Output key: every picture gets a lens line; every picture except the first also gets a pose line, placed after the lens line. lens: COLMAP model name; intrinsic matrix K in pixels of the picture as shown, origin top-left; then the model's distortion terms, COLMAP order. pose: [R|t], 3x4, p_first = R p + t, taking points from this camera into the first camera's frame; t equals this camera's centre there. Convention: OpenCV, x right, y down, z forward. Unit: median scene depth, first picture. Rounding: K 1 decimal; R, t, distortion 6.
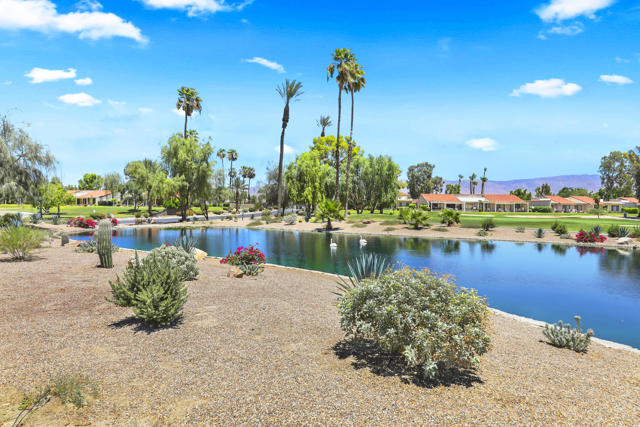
lens RADIAL K [[408.2, 0, 320.0], [0, 408.2, 213.5], [0, 0, 1]] dist [0.023864, -0.000271]
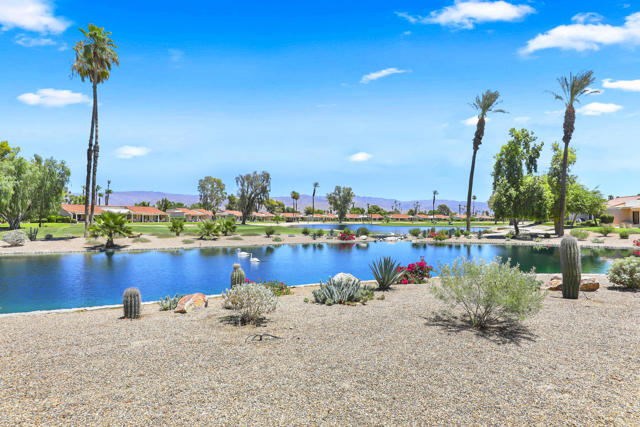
lens RADIAL K [[354.5, 0, 320.0], [0, 354.5, 213.5], [0, 0, 1]] dist [-0.001367, 0.000344]
pose [[0.520571, 0.000432, 0.853818, -0.187813], [0.023043, 0.999629, -0.014555, -0.003815], [-0.853508, 0.027252, 0.520367, 0.150053]]
